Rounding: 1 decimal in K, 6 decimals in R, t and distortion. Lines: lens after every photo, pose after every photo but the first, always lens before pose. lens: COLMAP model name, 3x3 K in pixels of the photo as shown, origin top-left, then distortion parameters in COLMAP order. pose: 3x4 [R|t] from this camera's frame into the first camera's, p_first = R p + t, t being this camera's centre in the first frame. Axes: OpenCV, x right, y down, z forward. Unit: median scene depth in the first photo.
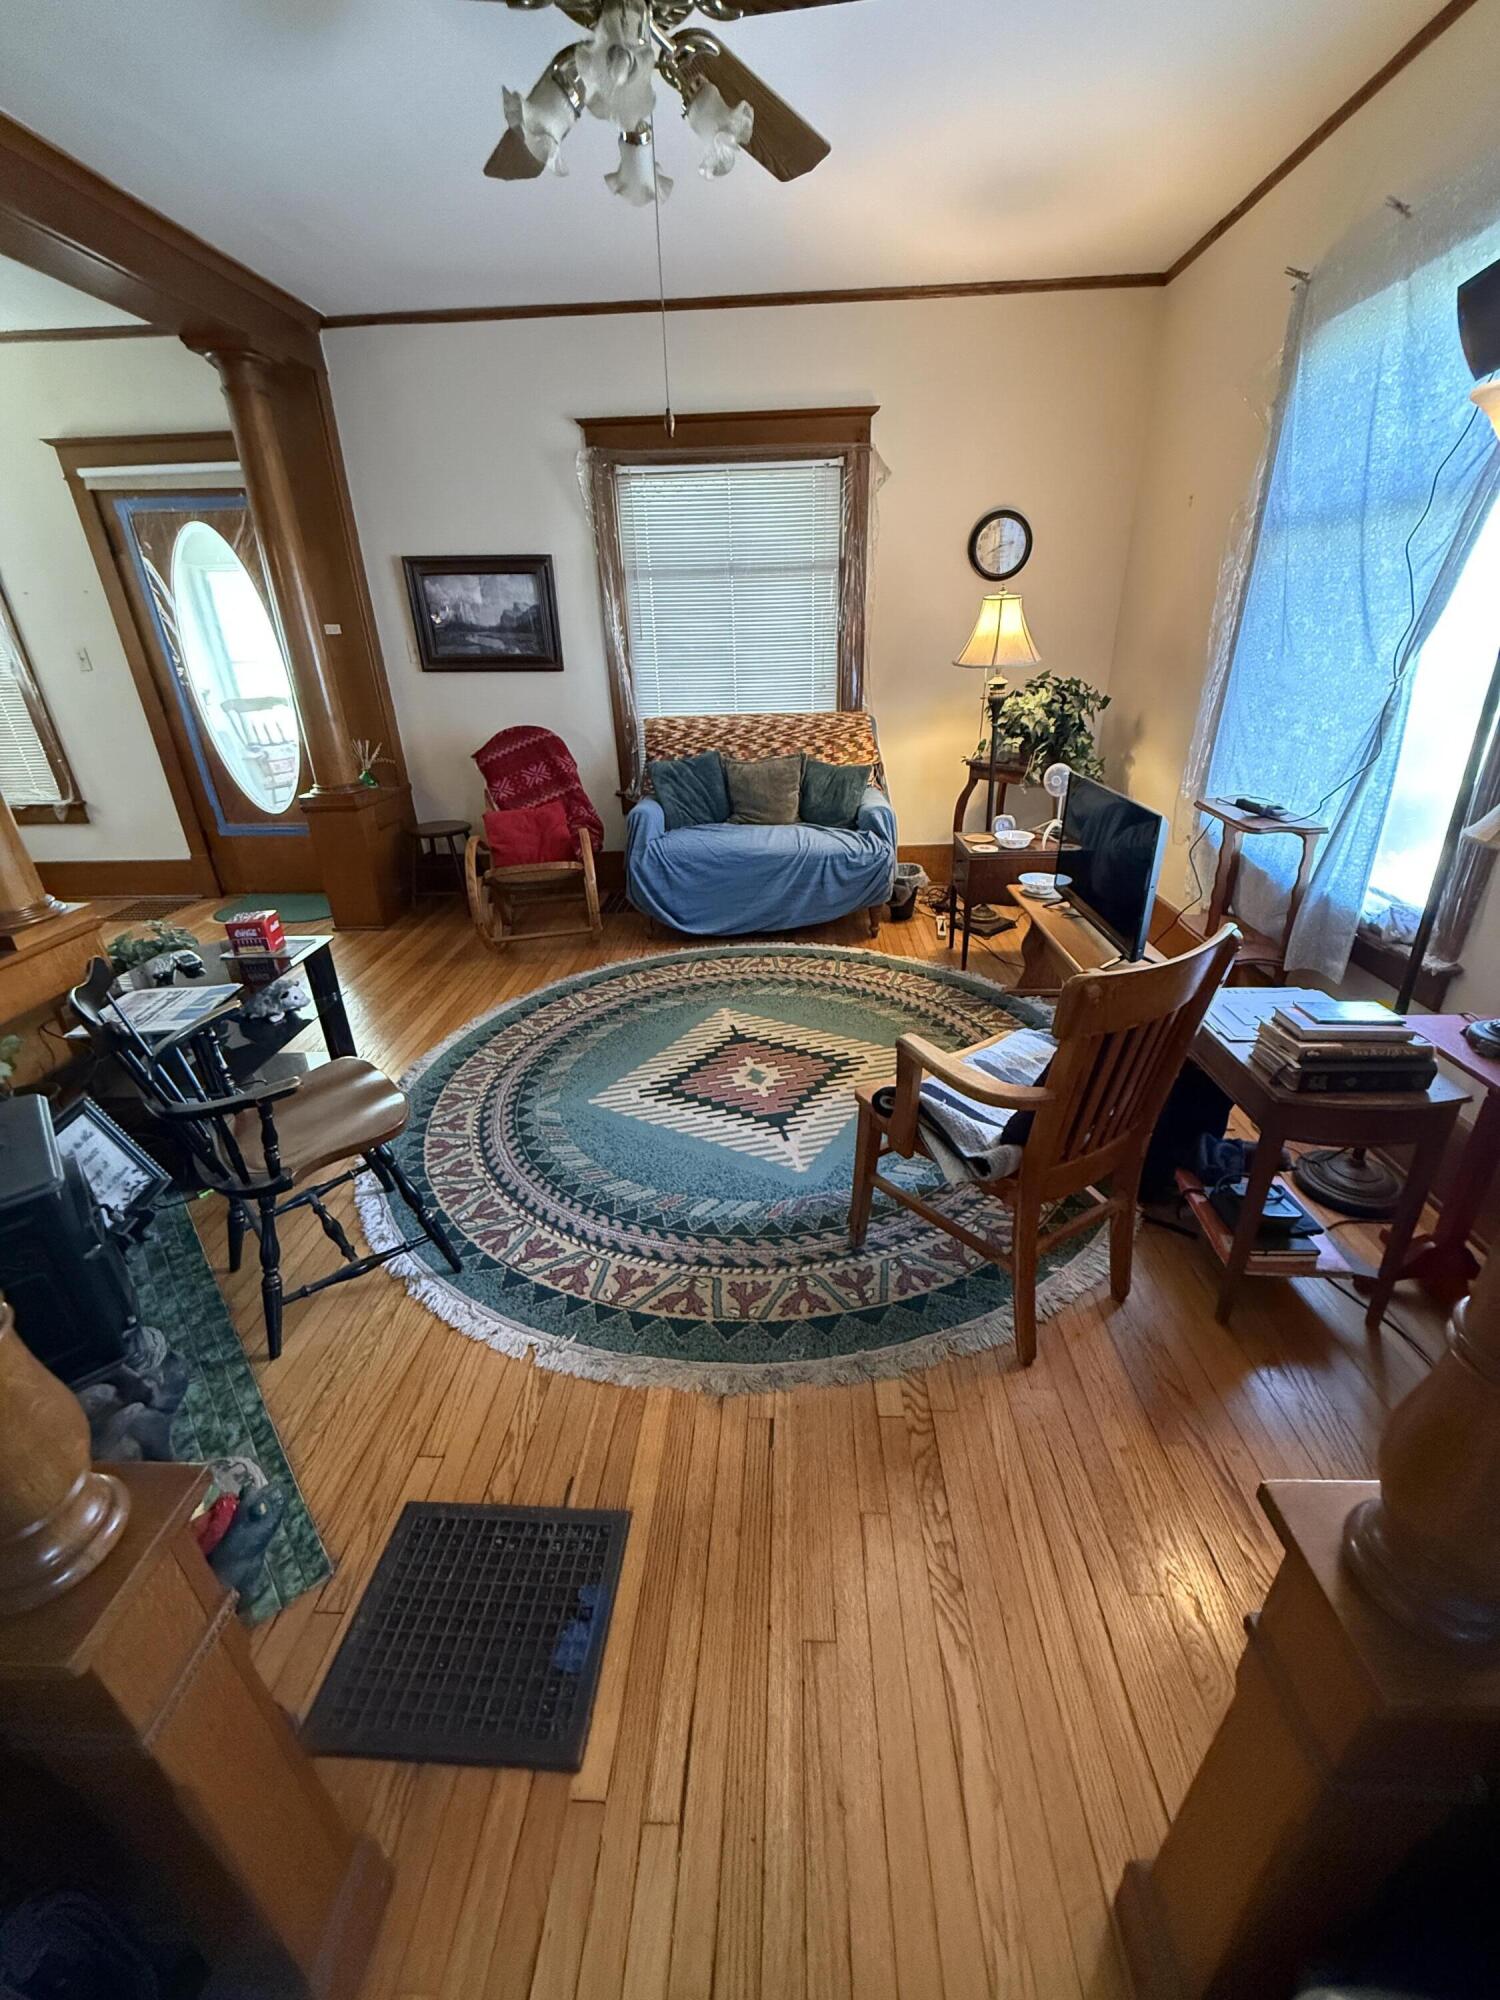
lens RADIAL K [[800.6, 0, 750.0], [0, 800.6, 1000.0], [0, 0, 1]] dist [-0.001253, -0.000062]
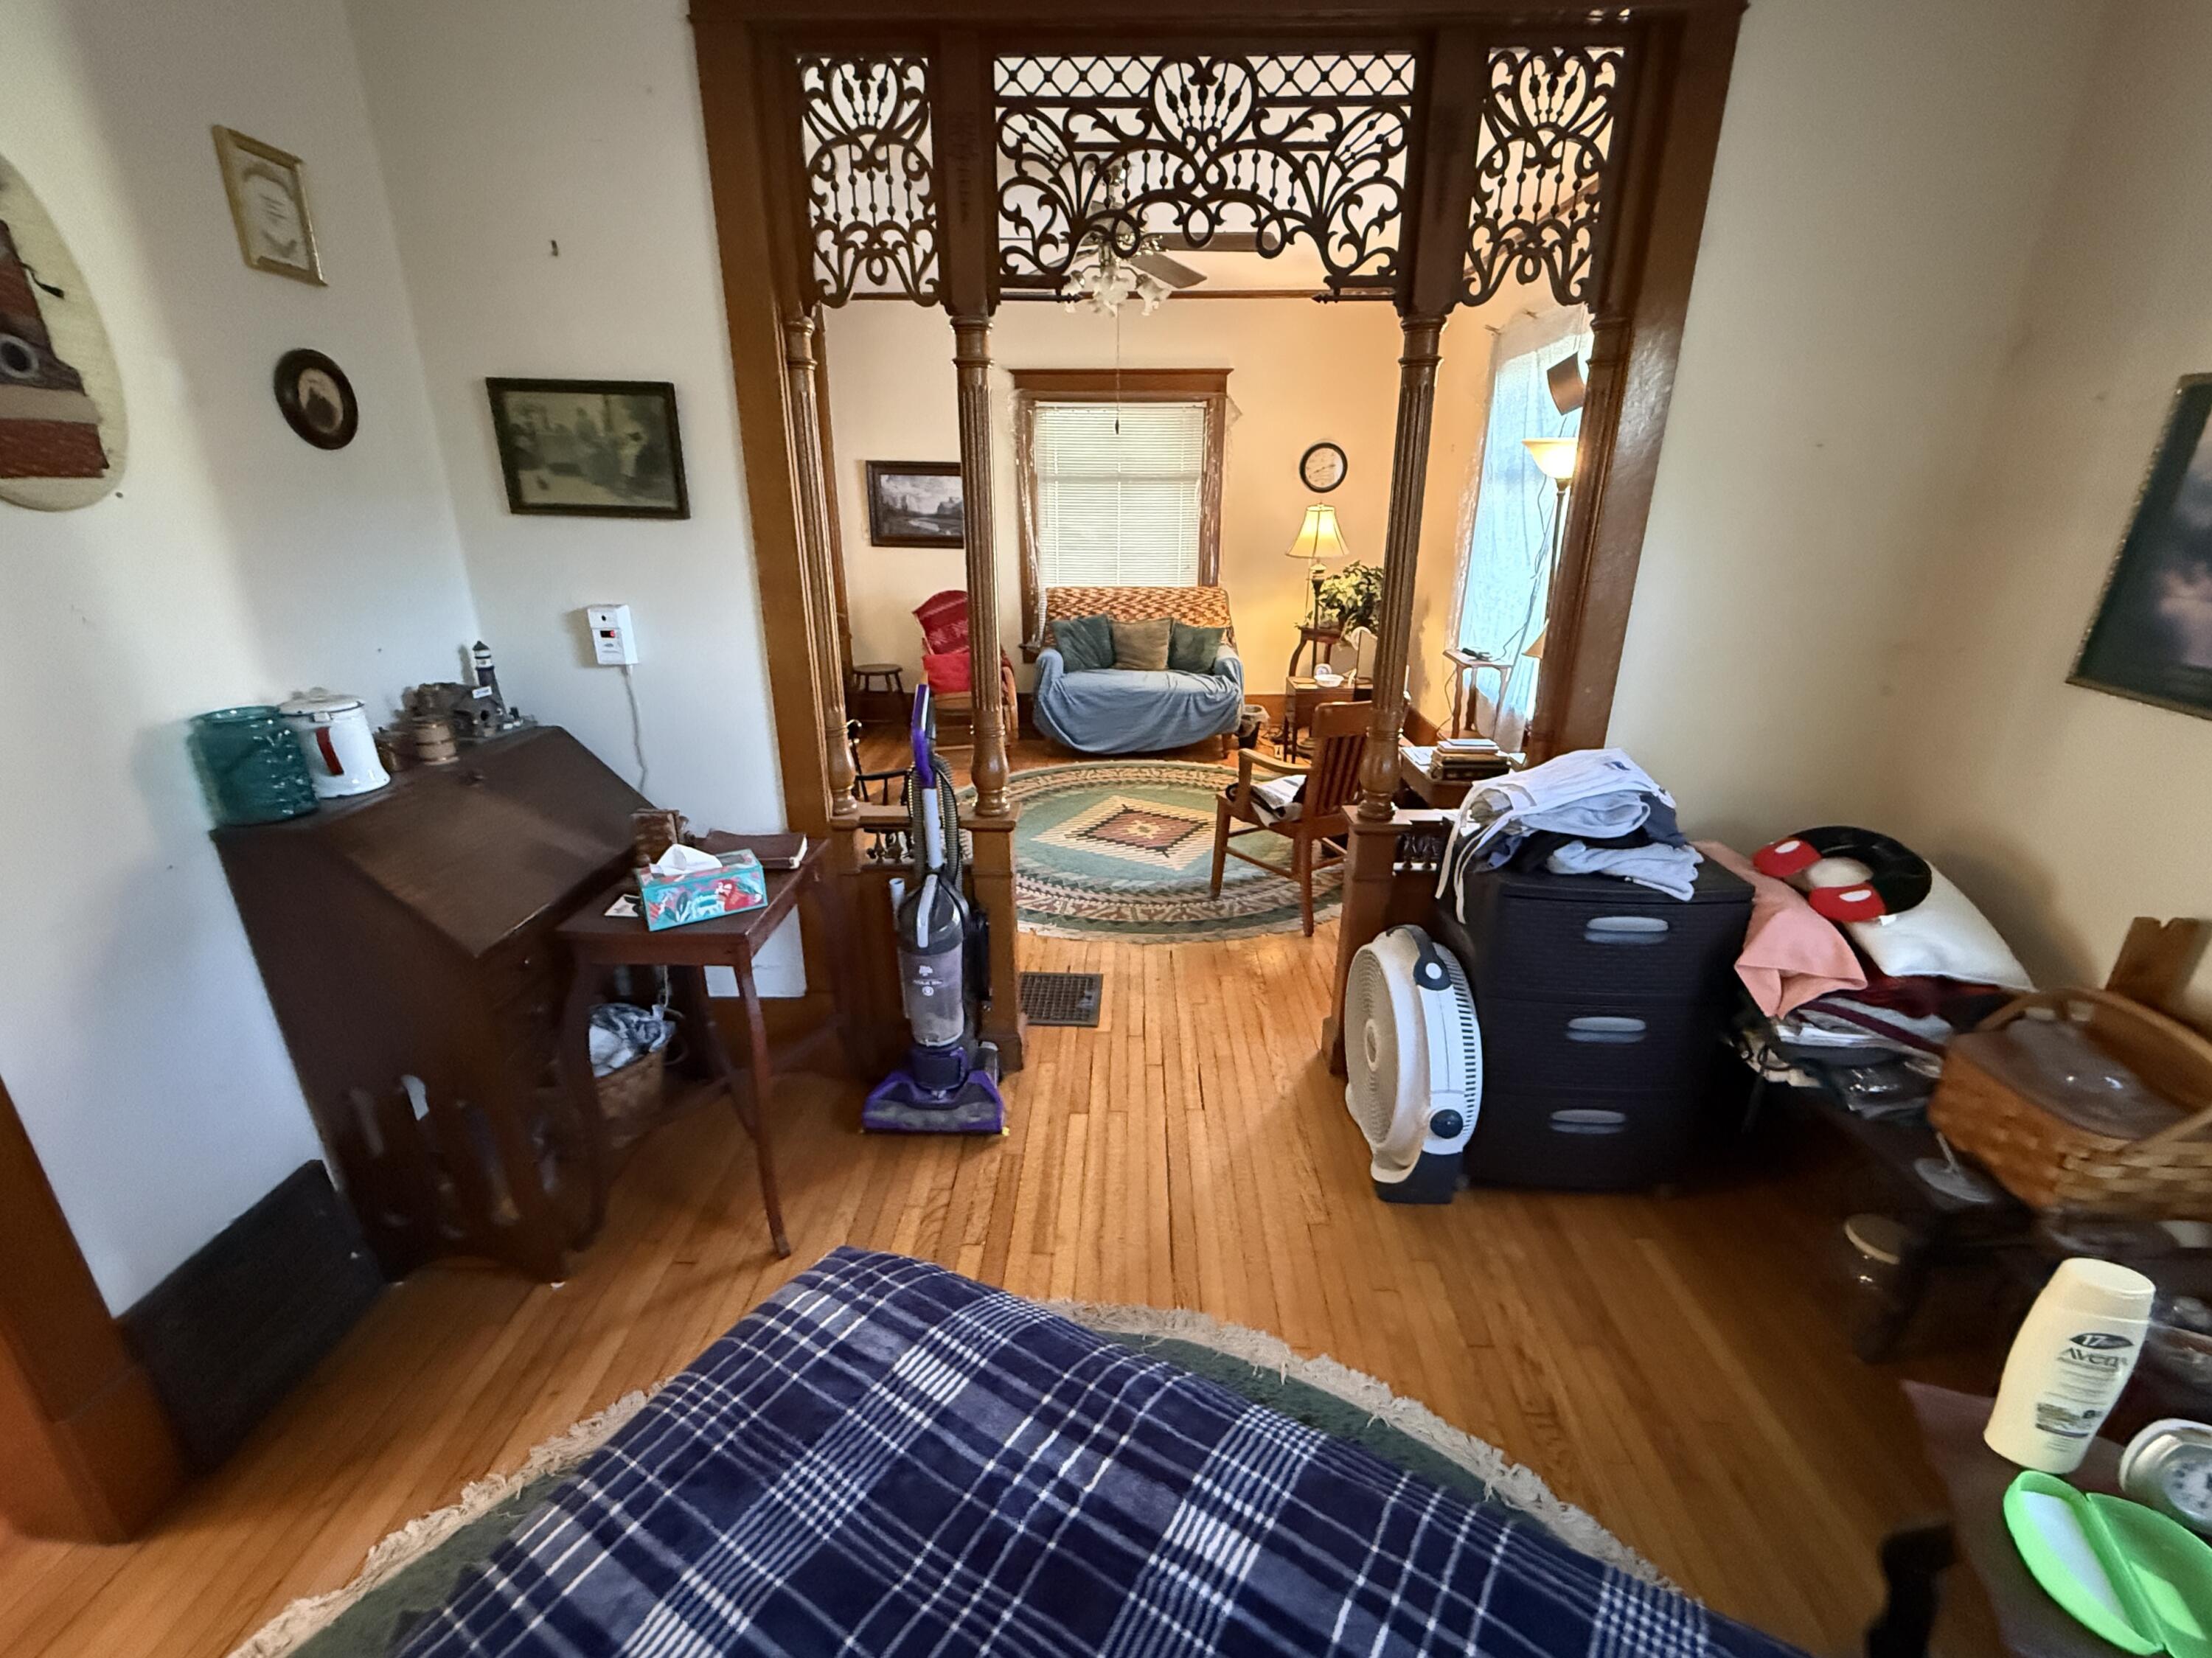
lens RADIAL K [[922.2, 0, 1100.7], [0, 922.2, 834.3], [0, 0, 1]] dist [-0.000437, -0.000251]
pose [[0.999512, 0.022922, 0.021241, -0.079178], [-0.021054, 0.996214, -0.084344, 0.183677], [-0.023094, 0.083856, 0.996210, -0.489360]]
